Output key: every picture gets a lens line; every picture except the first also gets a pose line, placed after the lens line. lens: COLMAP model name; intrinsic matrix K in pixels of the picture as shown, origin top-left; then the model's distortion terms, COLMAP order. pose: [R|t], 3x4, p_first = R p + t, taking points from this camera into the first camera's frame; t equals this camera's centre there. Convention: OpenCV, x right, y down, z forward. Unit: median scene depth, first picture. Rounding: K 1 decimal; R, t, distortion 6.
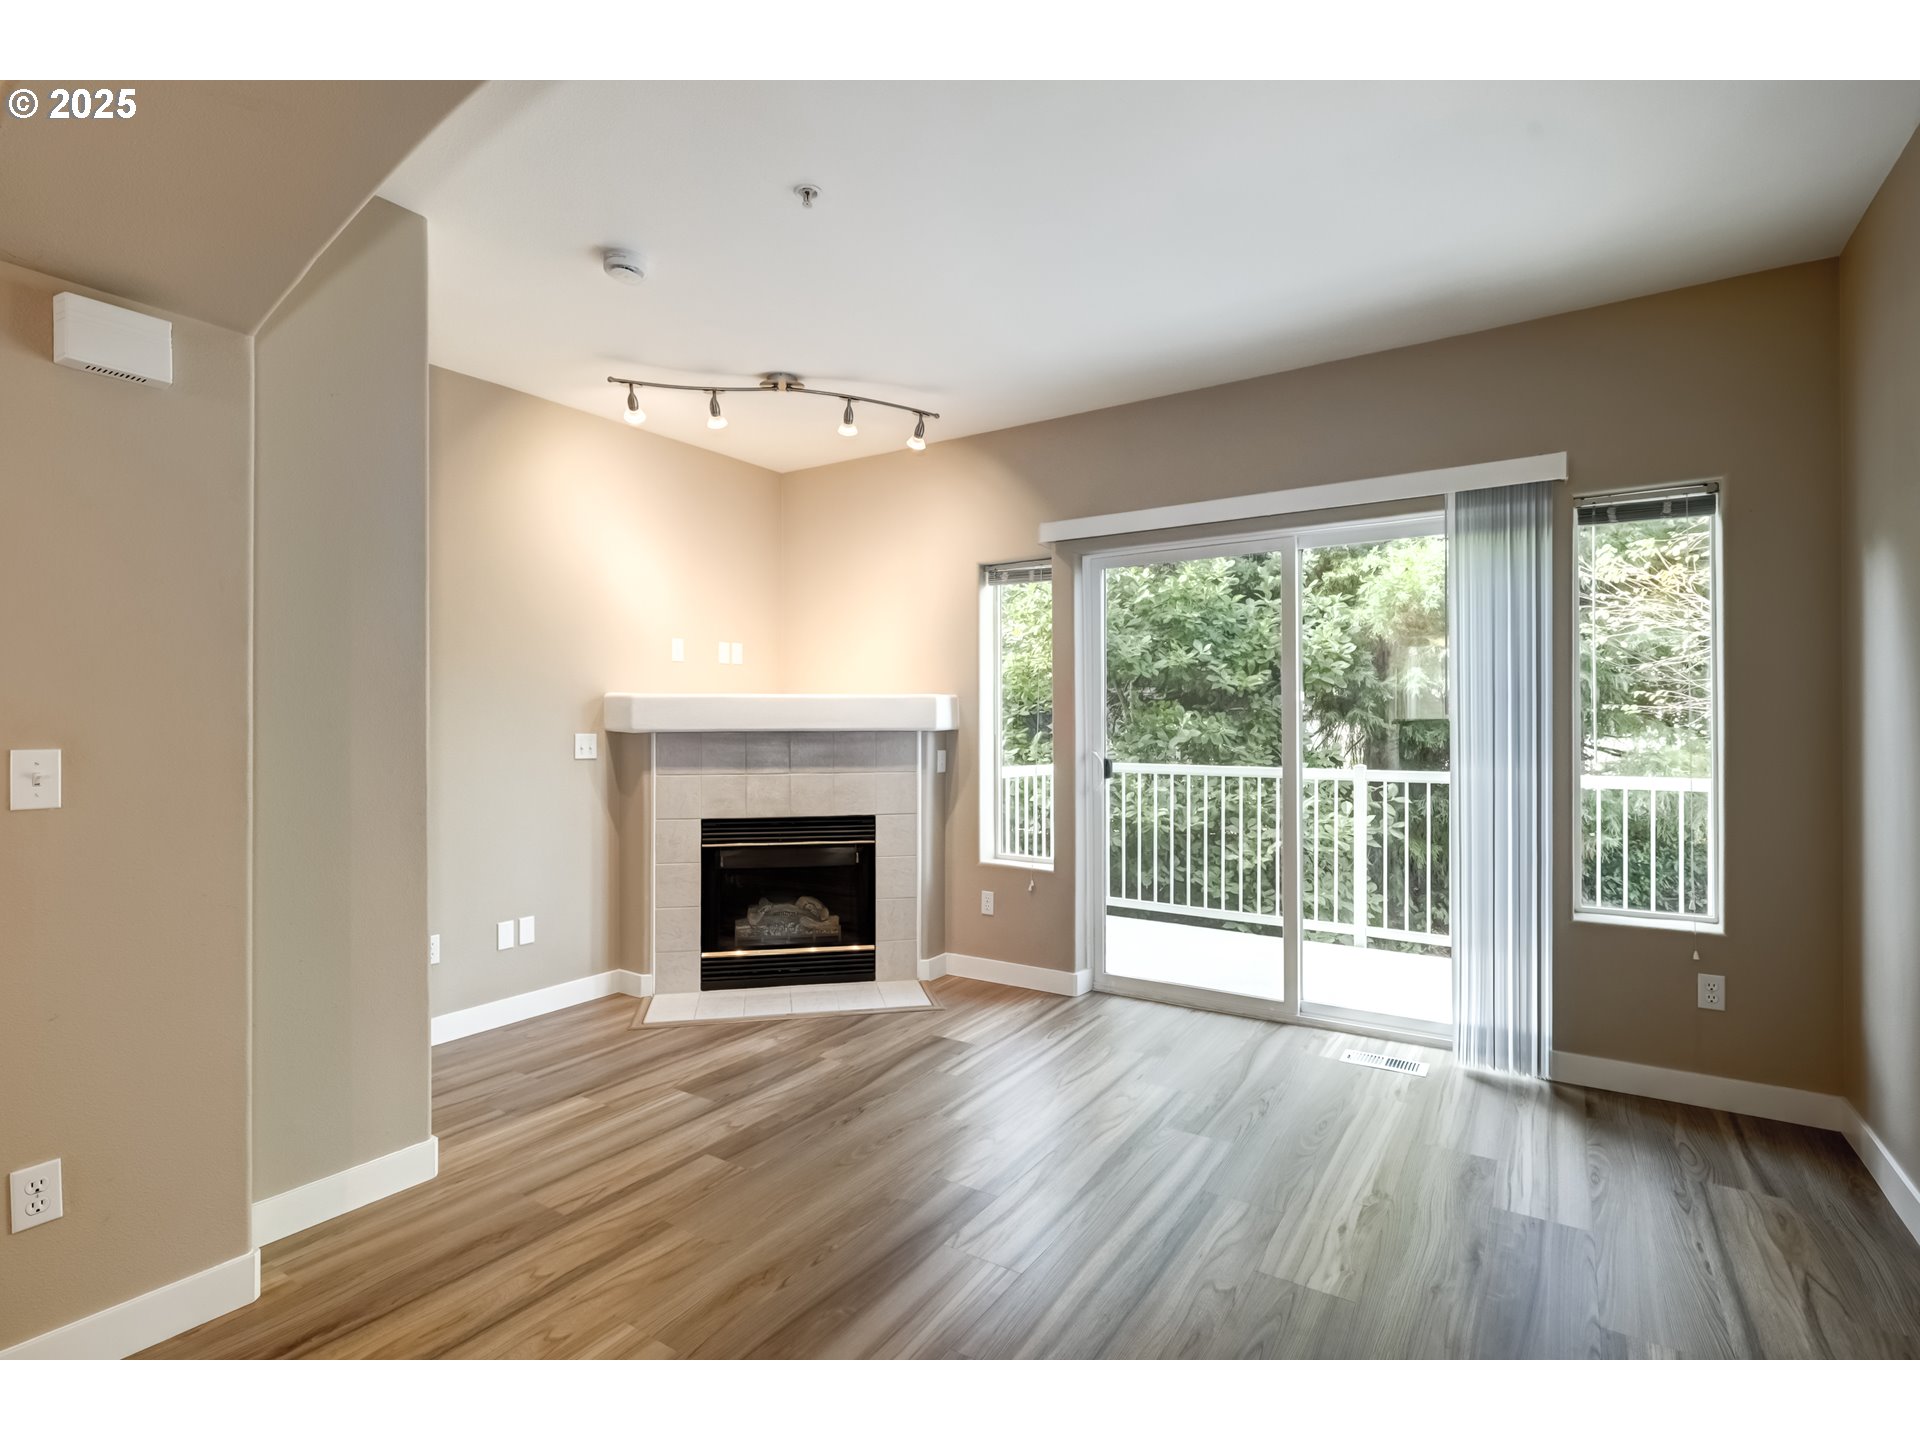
lens RADIAL K [[877.9, 0, 951.2], [0, 877.9, 718.2], [0, 0, 1]] dist [-0.002059, -0.000299]
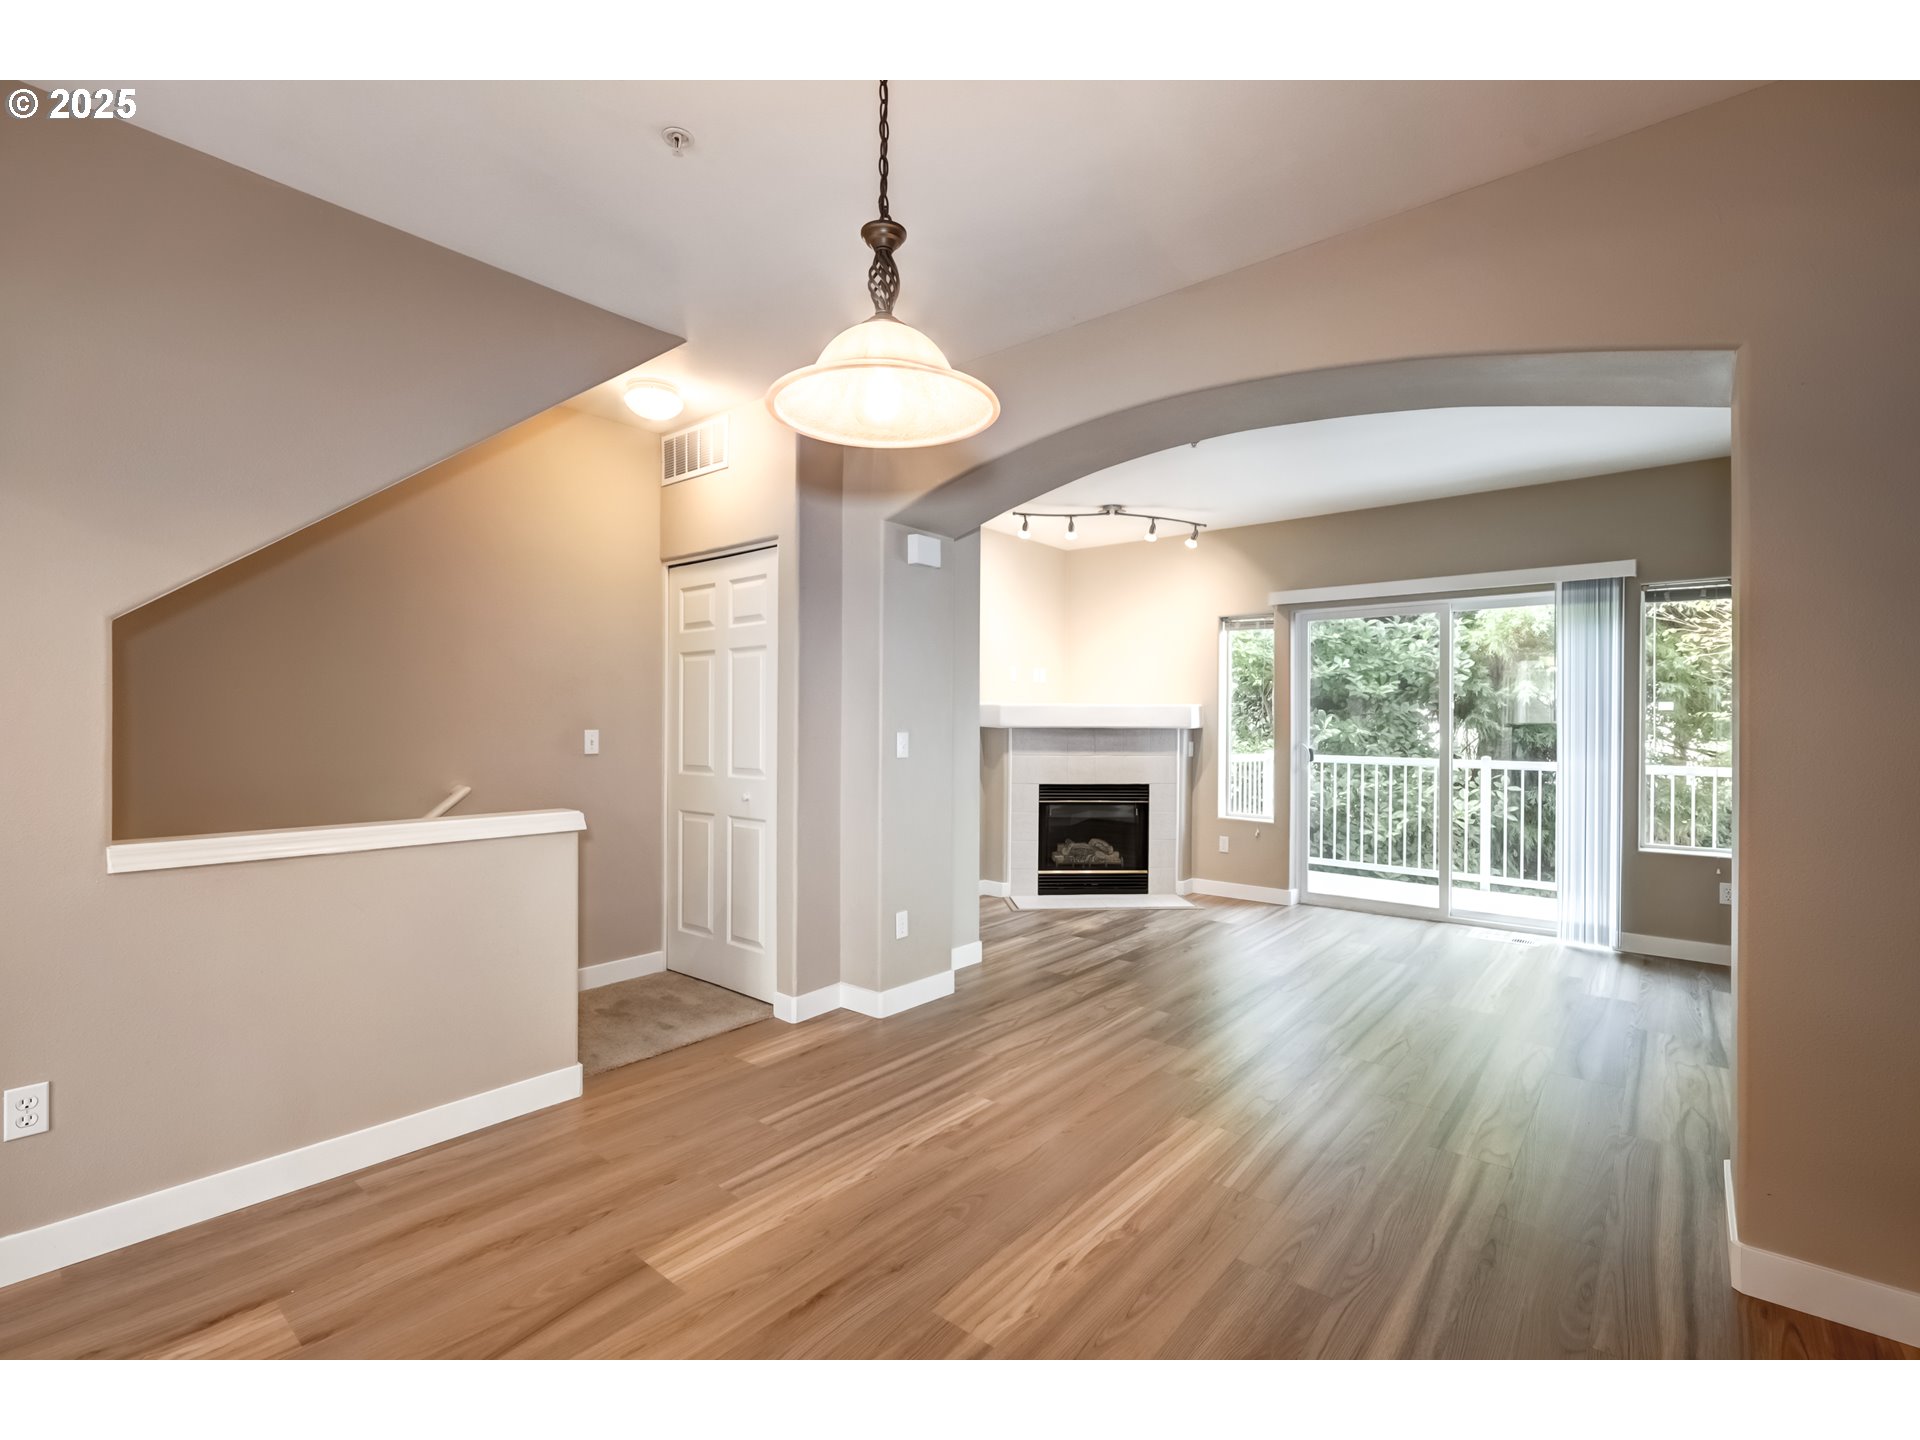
lens RADIAL K [[847.5, 0, 950.0], [0, 847.5, 717.1], [0, 0, 1]] dist [-0.001170, 0.000088]
pose [[0.994433, 0.008084, -0.105061, -0.275578], [-0.008040, 0.999967, 0.000835, -0.003054], [0.105064, 0.000015, 0.994465, -0.486150]]
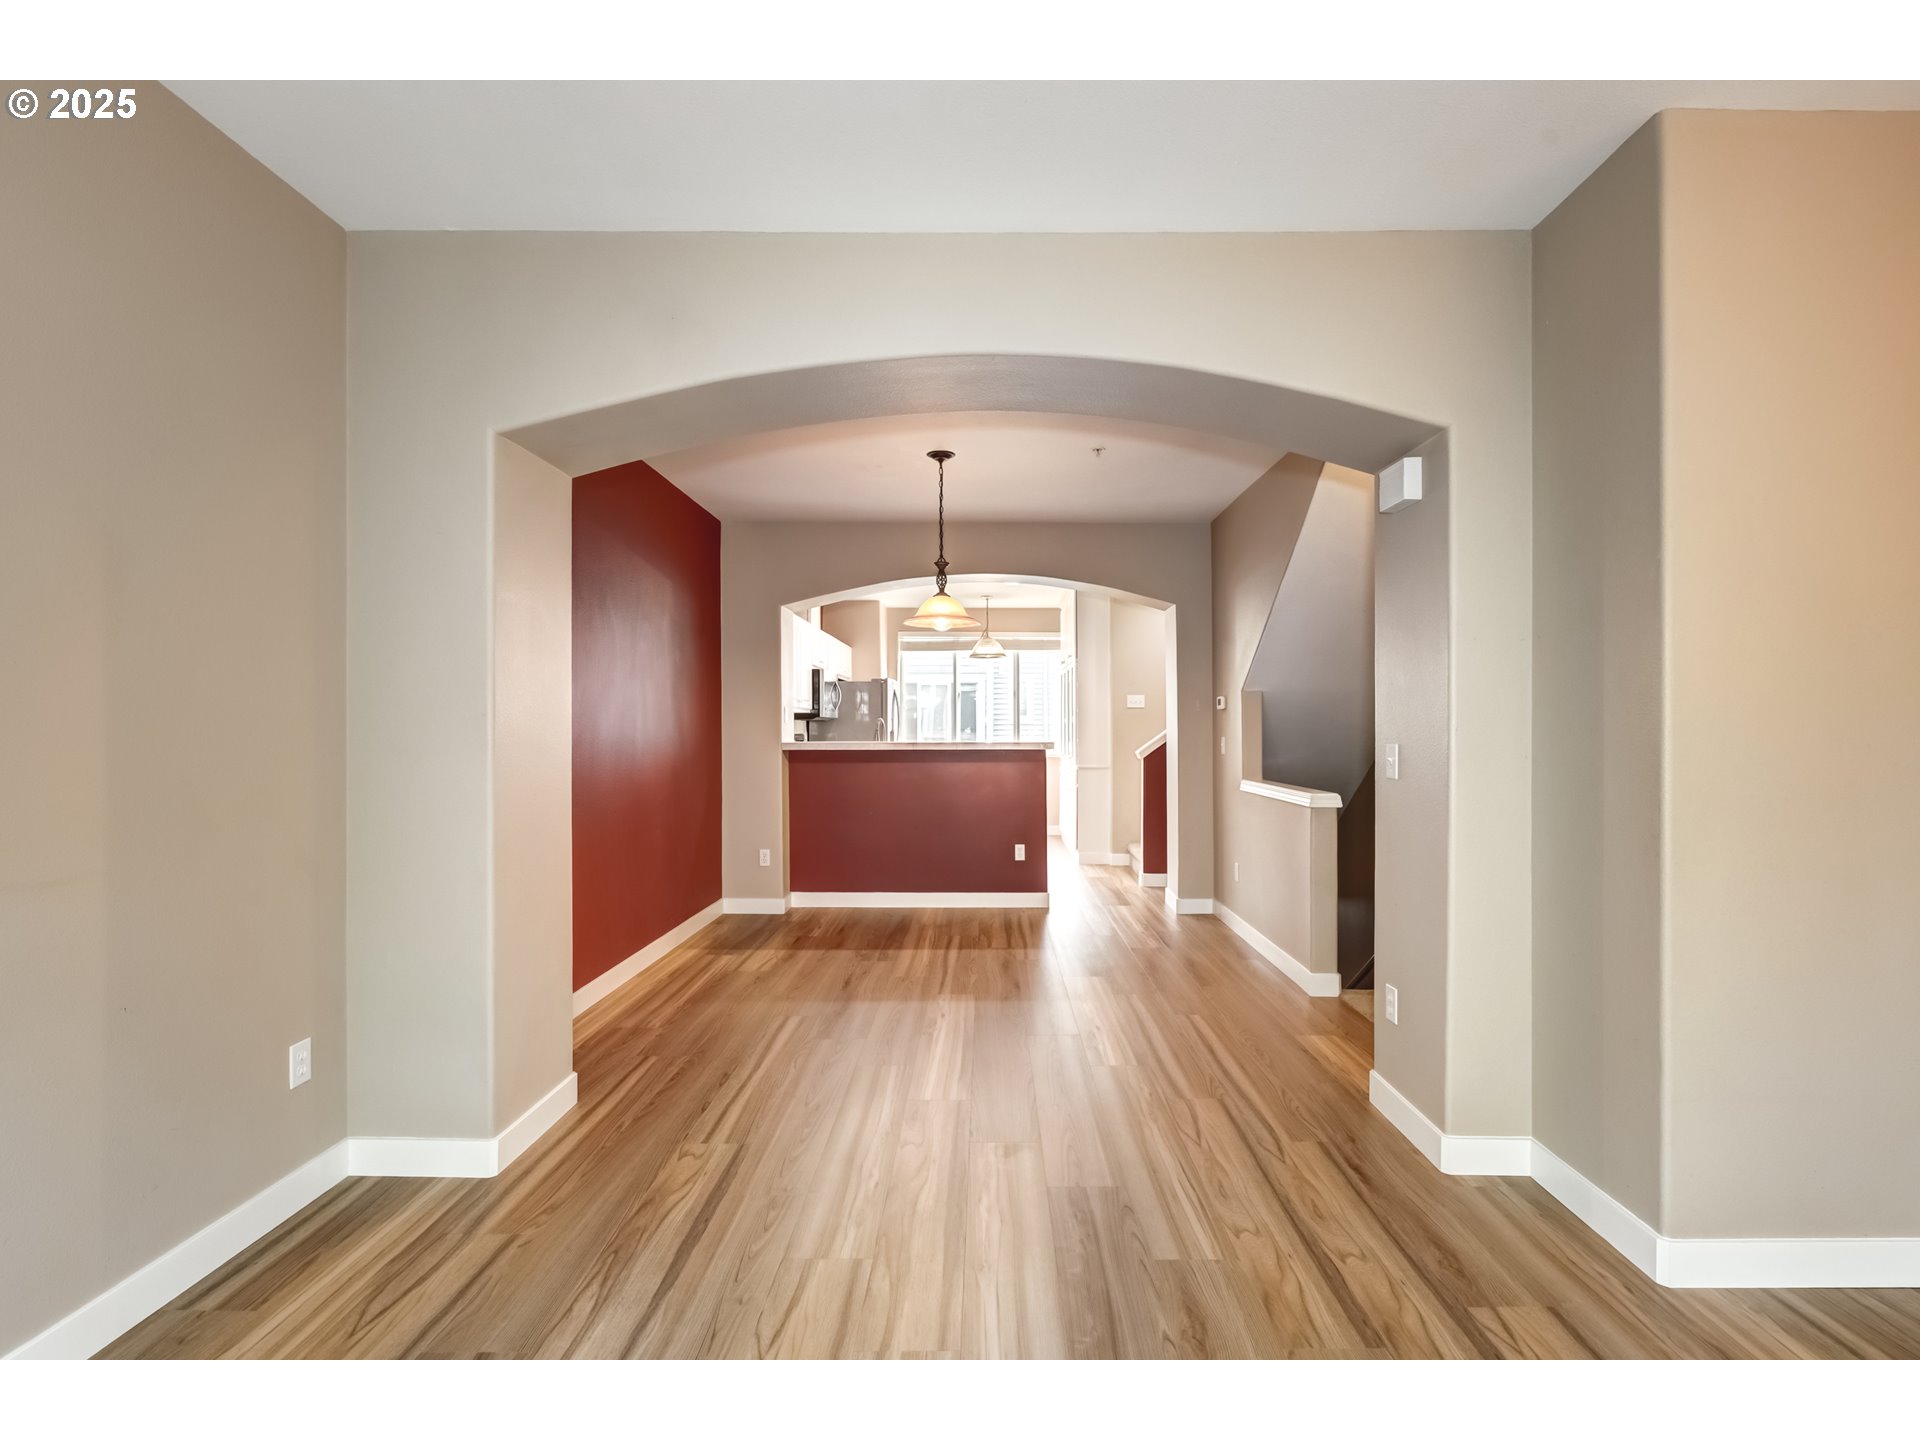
lens RADIAL K [[847.5, 0, 950.0], [0, 847.5, 717.1], [0, 0, 1]] dist [-0.001170, 0.000088]
pose [[-0.840477, -0.005950, -0.541815, 0.227706], [0.005057, 0.999810, -0.018824, 0.008371], [0.541824, -0.018561, -0.840287, 0.777830]]
